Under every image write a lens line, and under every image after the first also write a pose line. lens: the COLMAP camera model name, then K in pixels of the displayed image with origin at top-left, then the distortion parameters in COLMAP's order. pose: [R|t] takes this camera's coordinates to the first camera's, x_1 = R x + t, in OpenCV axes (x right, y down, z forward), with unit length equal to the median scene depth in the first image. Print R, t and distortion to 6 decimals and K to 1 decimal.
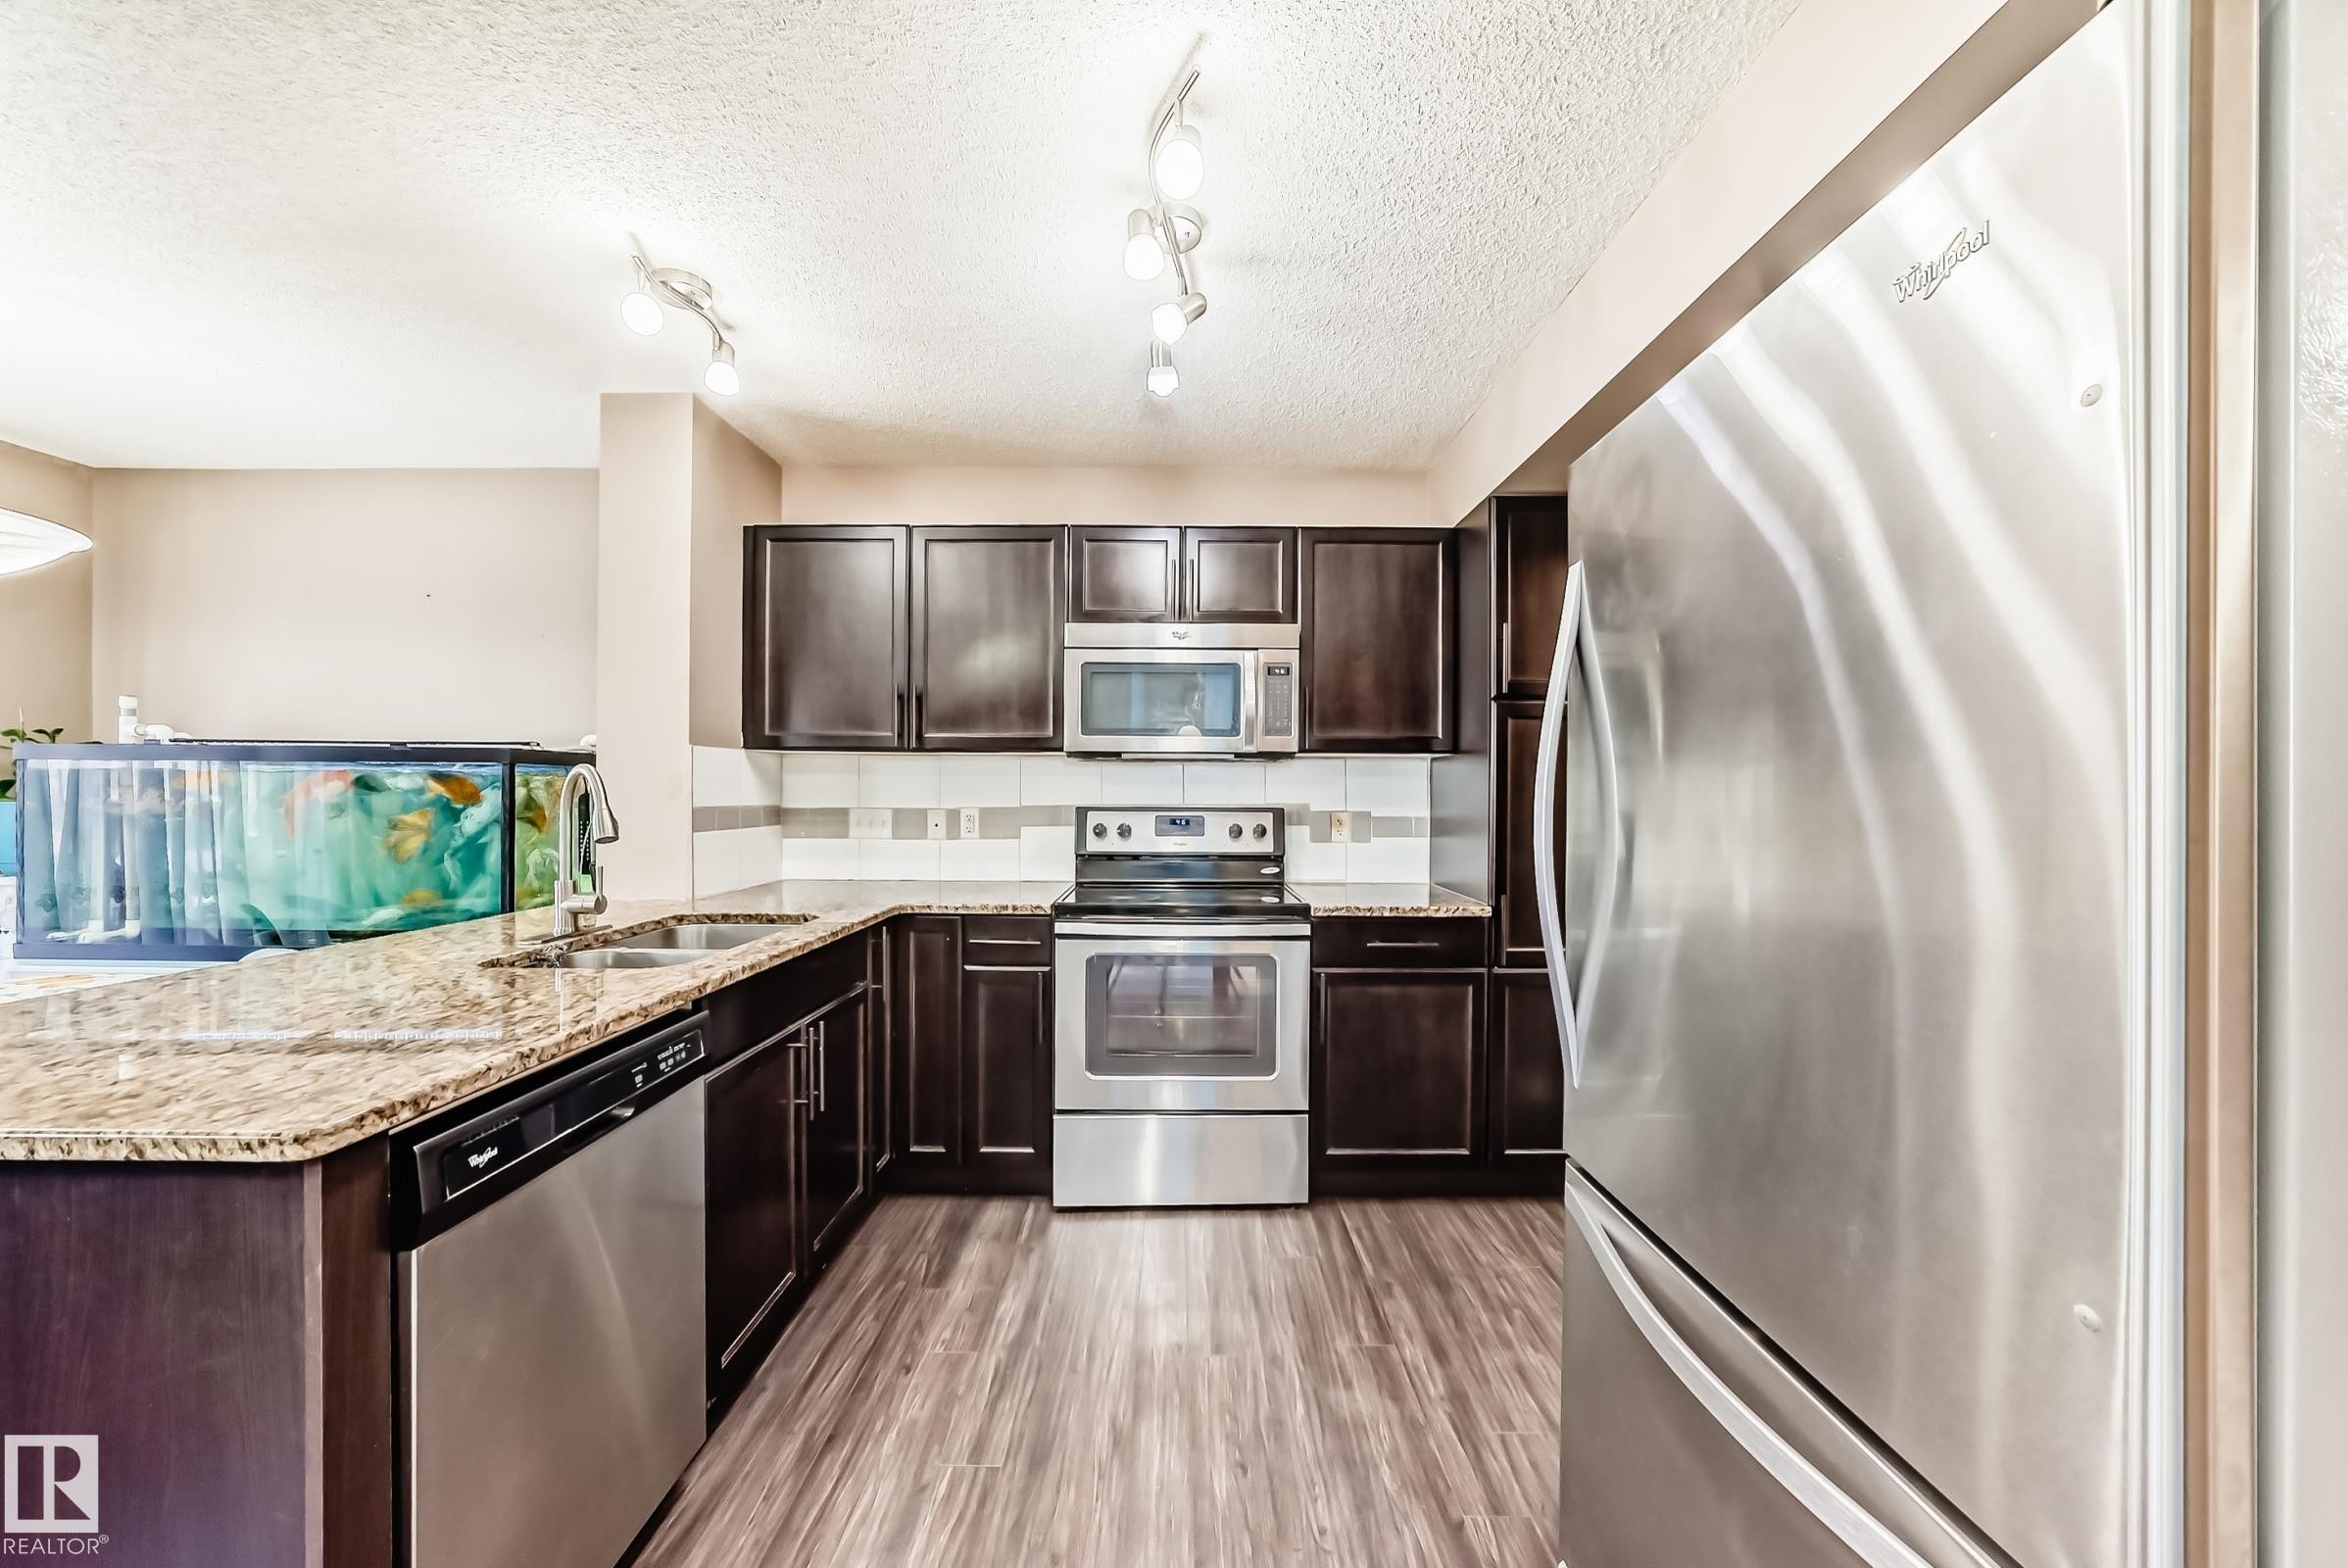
lens RADIAL K [[828.4, 0, 1164.1], [0, 828.4, 791.9], [0, 0, 1]] dist [-0.011117, 0.002265]
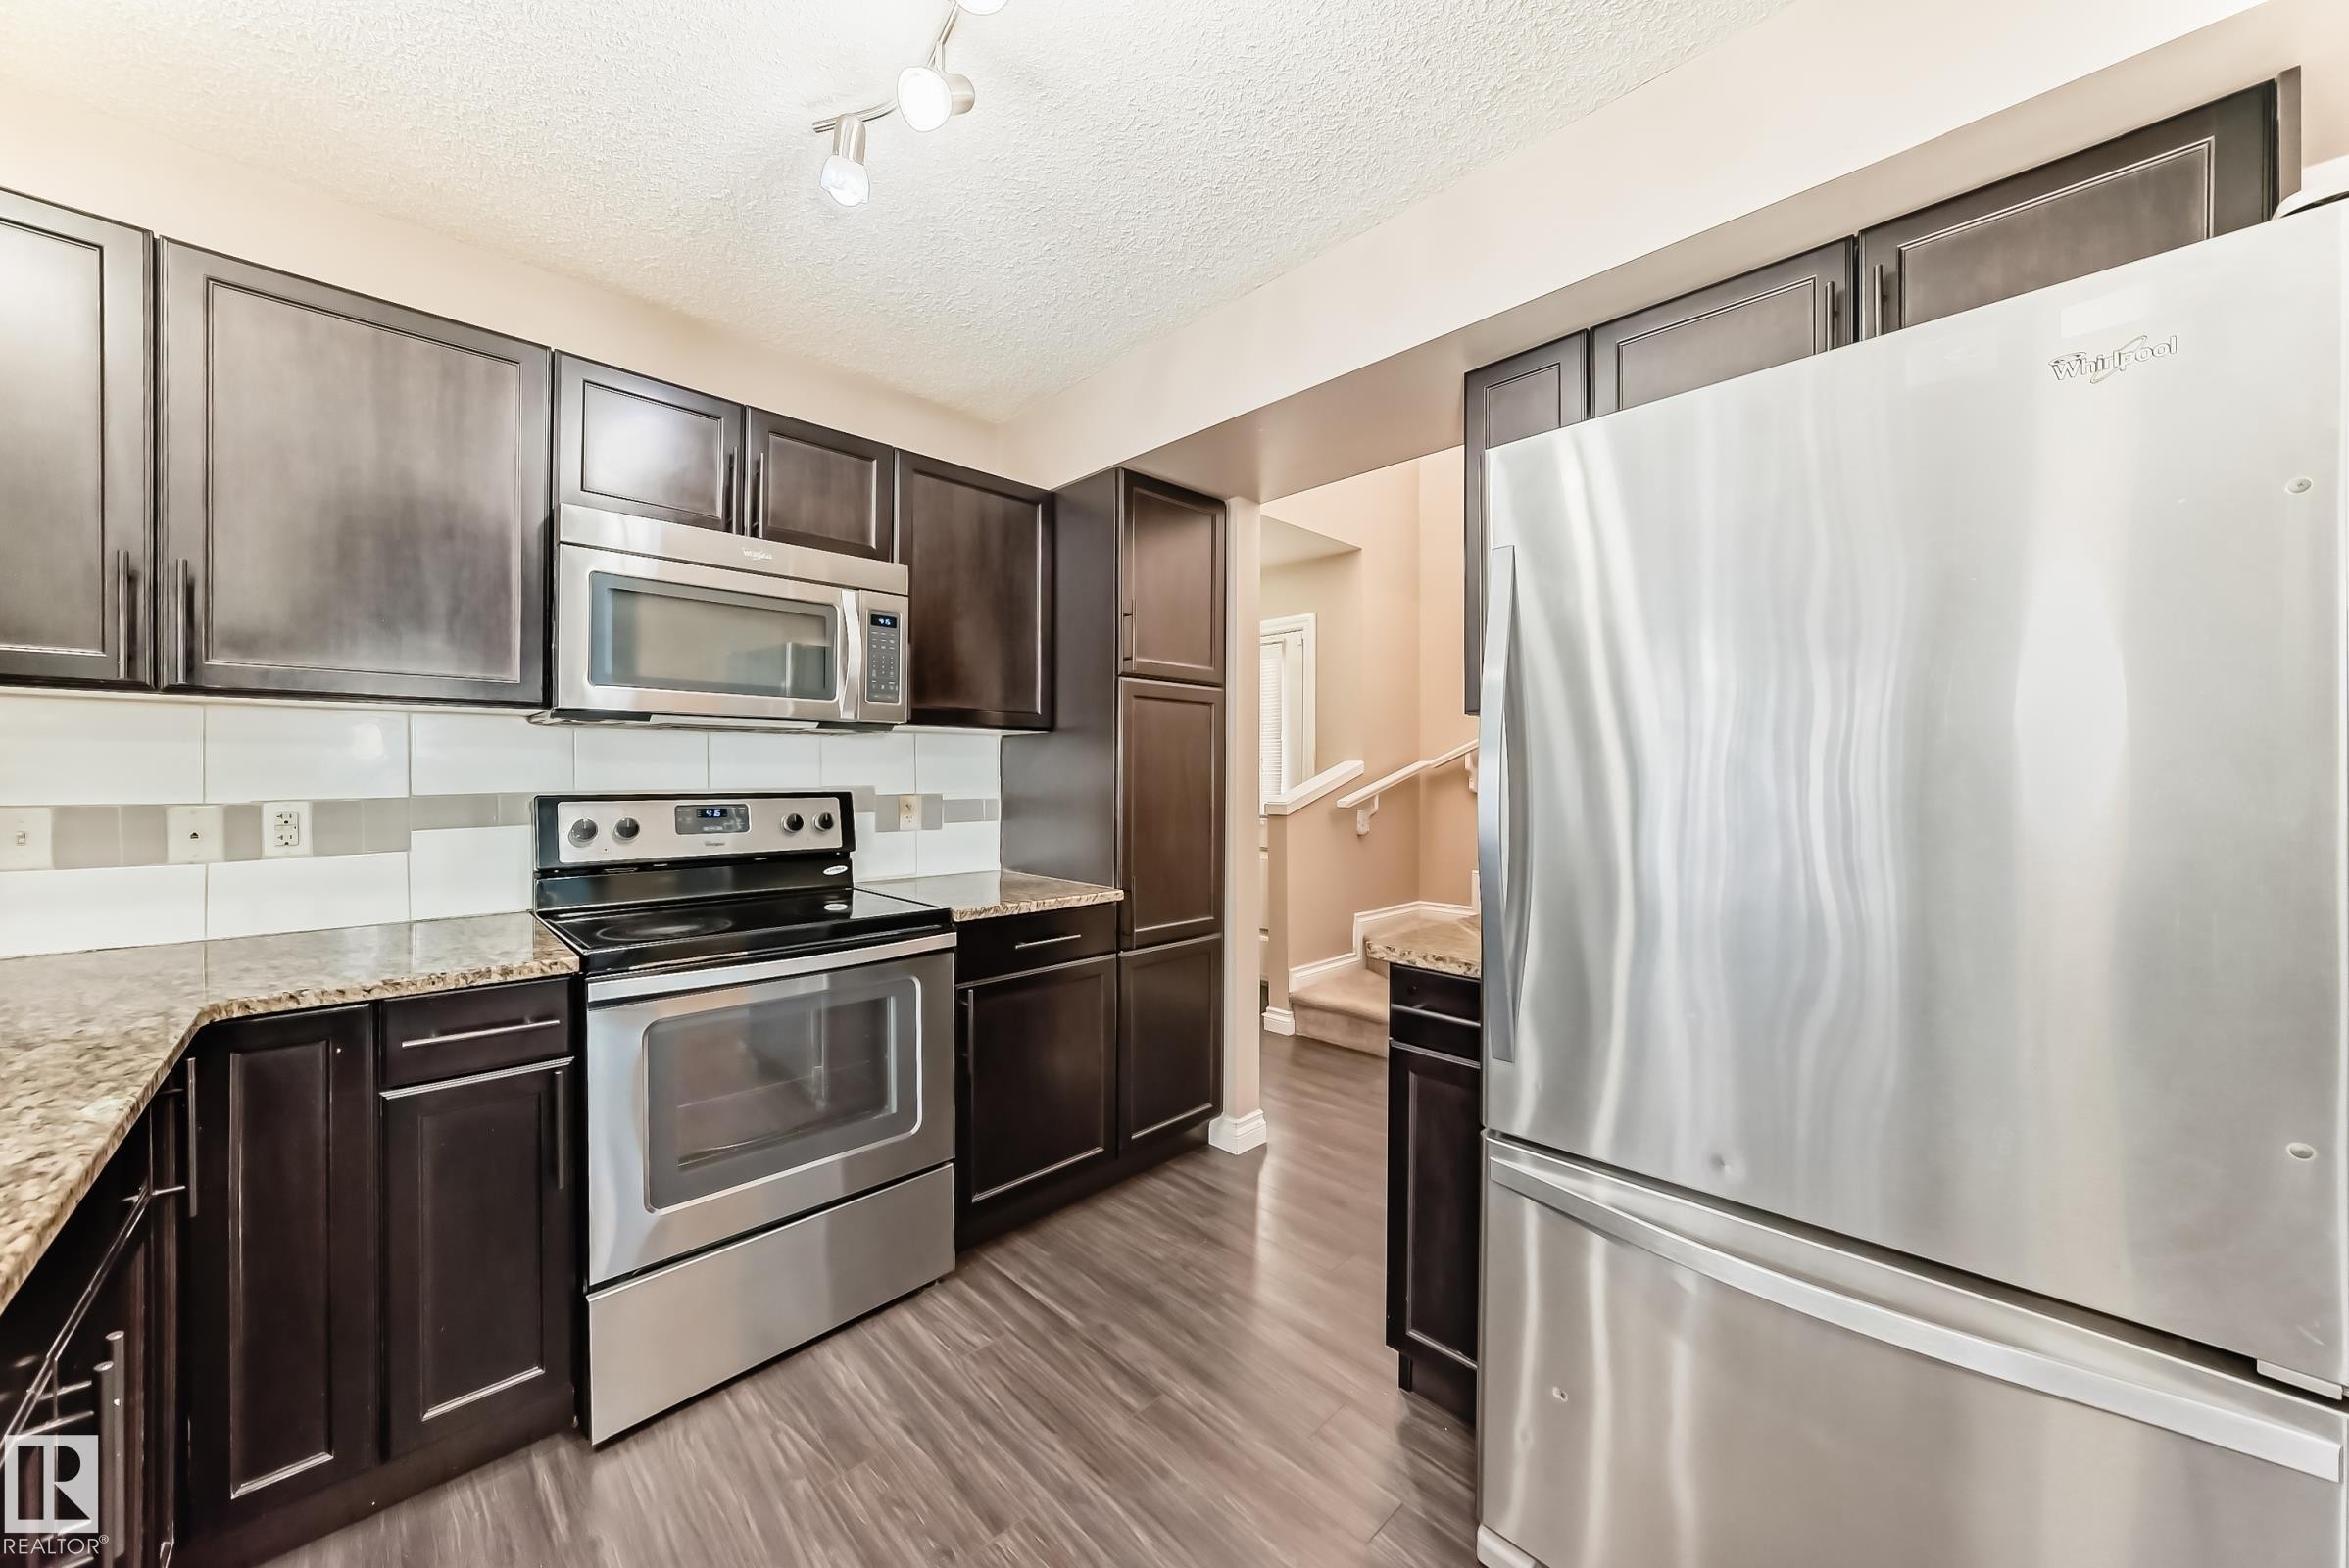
lens RADIAL K [[828.7, 0, 1179.6], [0, 828.7, 776.5], [0, 0, 1]] dist [-0.011117, 0.002265]
pose [[0.729610, -0.004311, 0.683849, -0.201630], [0.001949, 0.999989, 0.004224, 0.001855], [-0.683860, -0.001749, 0.729611, 0.221975]]
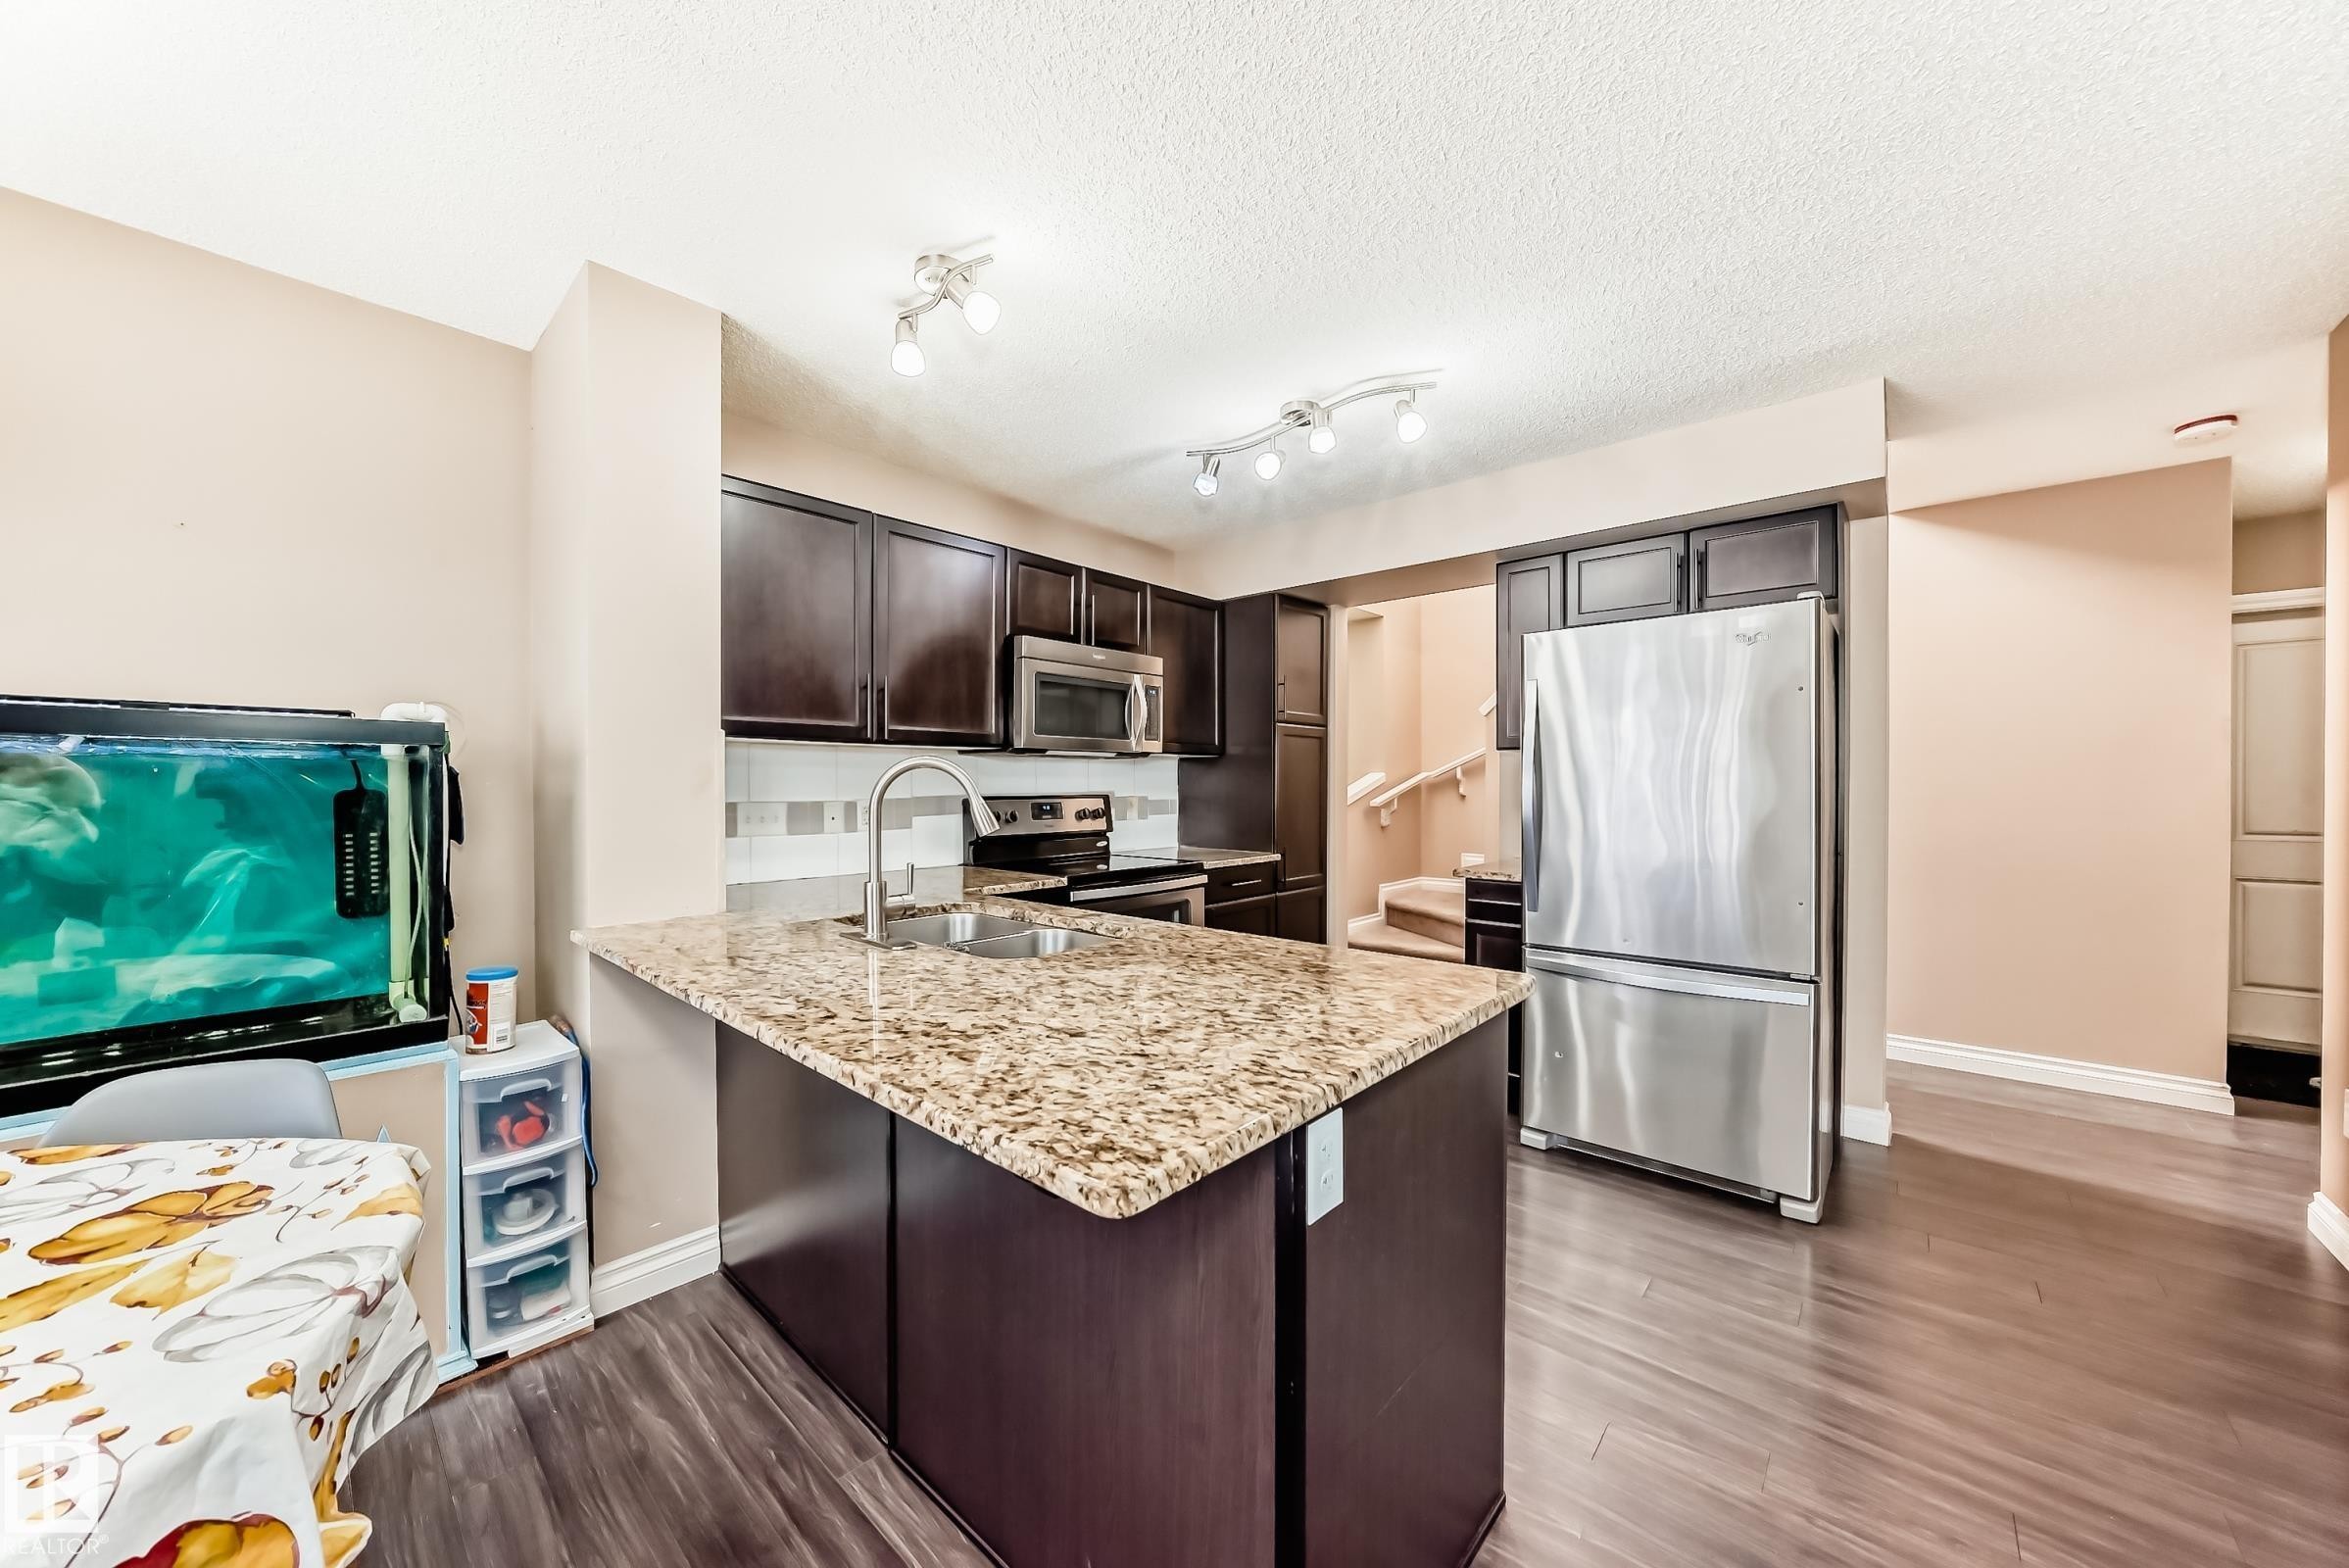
lens RADIAL K [[828.7, 0, 1187.2], [0, 828.7, 791.3], [0, 0, 1]] dist [-0.011117, 0.002265]
pose [[0.678457, -0.012492, 0.734534, -0.816085], [0.005641, 0.999915, 0.011795, -0.000286], [-0.734618, -0.003858, 0.678470, 0.048537]]
